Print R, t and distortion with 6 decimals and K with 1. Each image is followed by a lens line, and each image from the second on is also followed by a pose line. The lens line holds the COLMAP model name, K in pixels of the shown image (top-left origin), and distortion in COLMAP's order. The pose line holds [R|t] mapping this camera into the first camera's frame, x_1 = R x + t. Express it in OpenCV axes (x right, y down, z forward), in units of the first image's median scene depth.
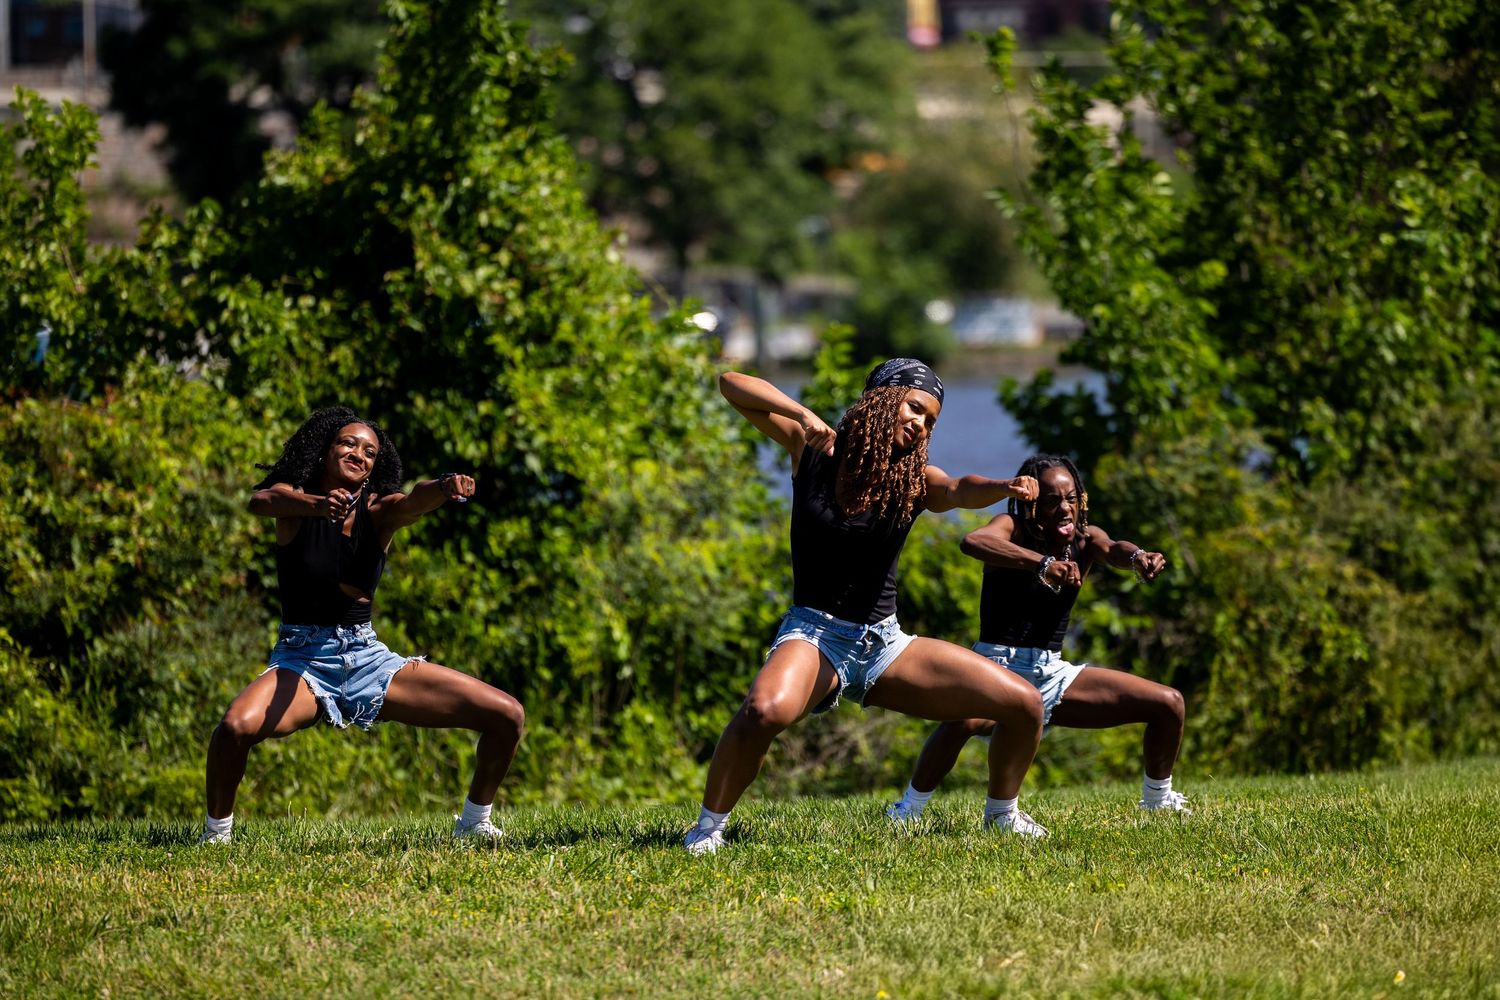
lens RADIAL K [[7733.2, 0, 755.5], [0, 7733.2, 493.1], [0, 0, 1]] dist [0.358210, 0.000000]
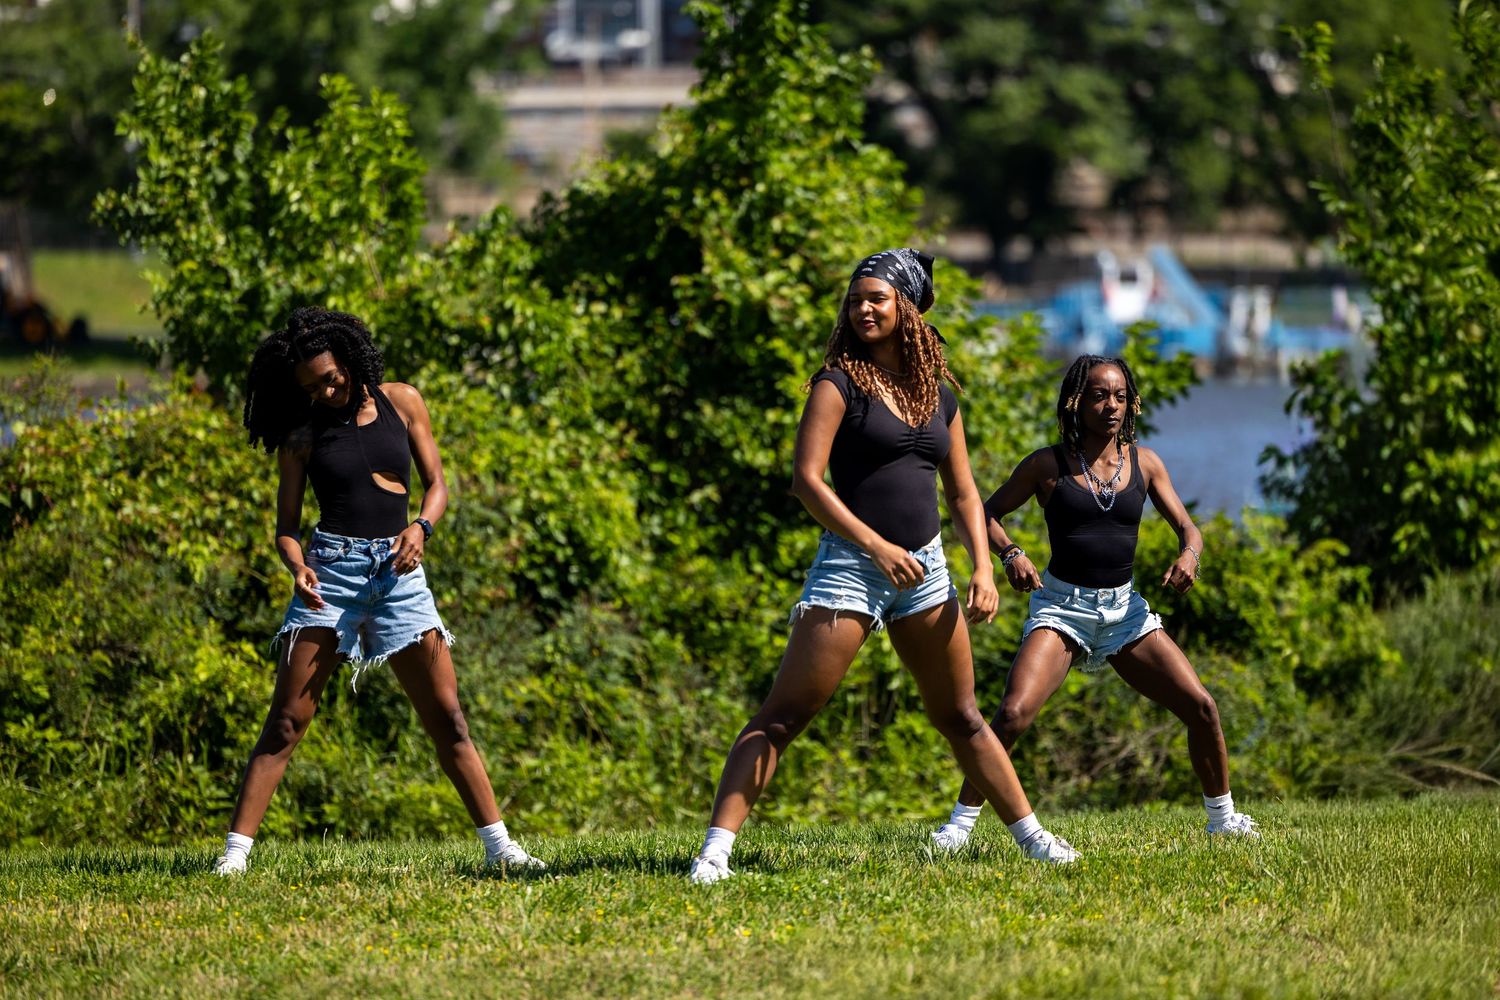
lens RADIAL K [[7733.2, 0, 751.8], [0, 7733.2, 504.2], [0, 0, 1]] dist [0.358210, 0.000000]
pose [[0.996481, -0.006680, -0.083553, 0.044944], [0.006871, 0.999974, 0.001991, -0.001618], [0.083537, -0.002558, 0.996501, 0.019206]]
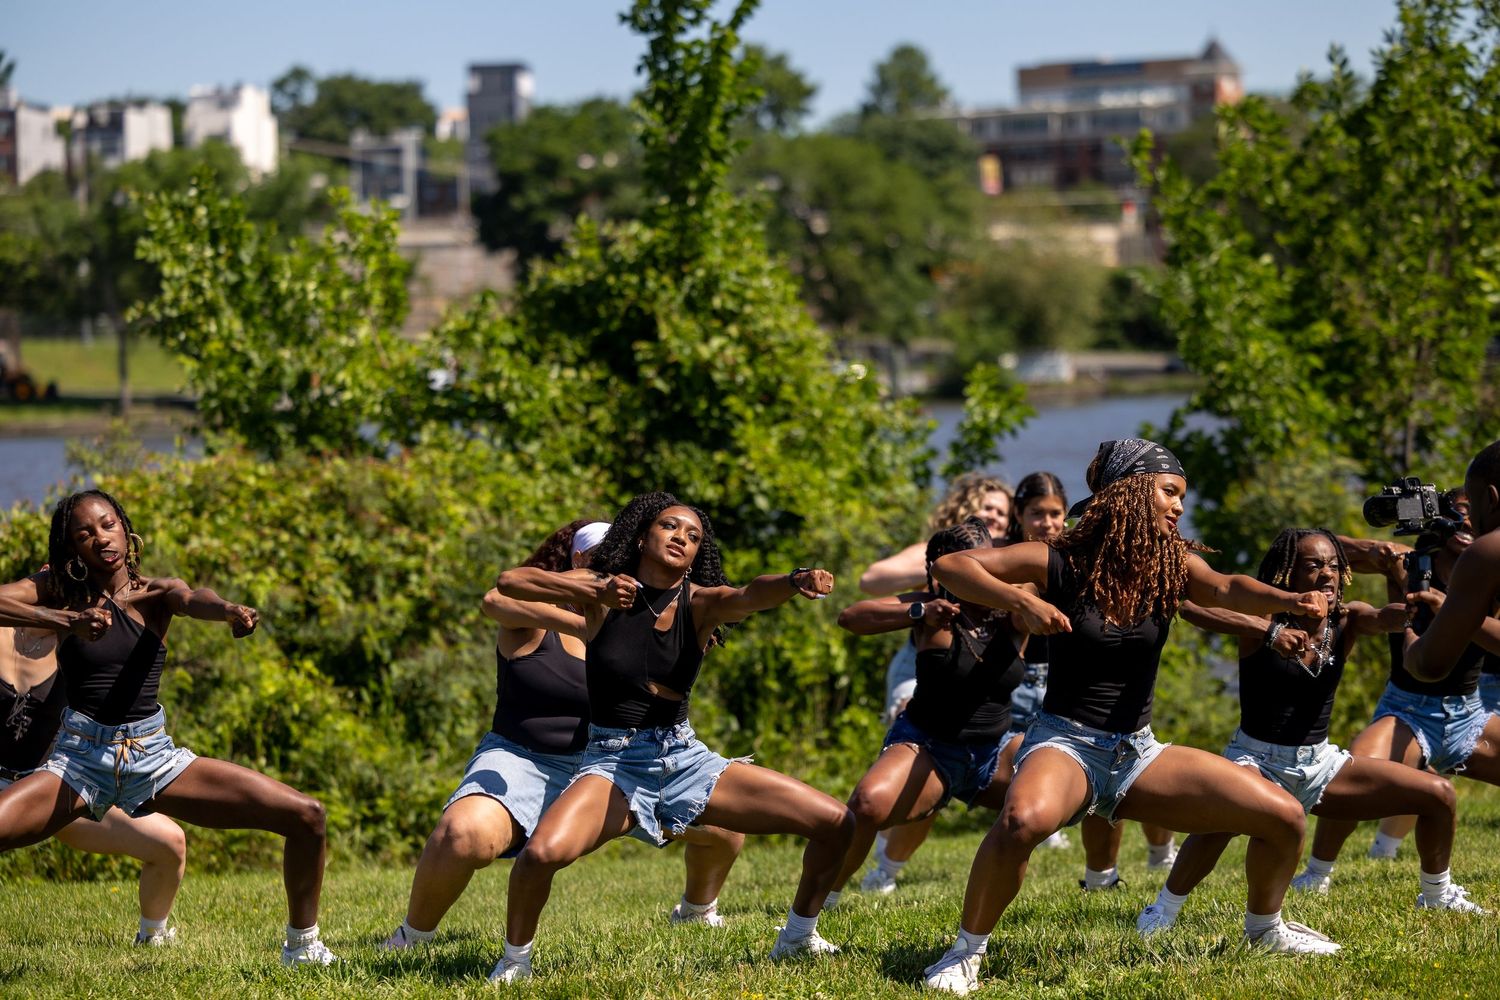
lens RADIAL K [[4917.7, 0, 721.7], [0, 4917.7, 409.2], [0, 0, 1]] dist [0.009123, 0.000000]
pose [[0.999239, -0.018757, -0.034191, -0.008619], [0.018258, 0.999723, -0.014861, -0.007295], [0.034460, 0.014225, 0.999305, 0.241884]]
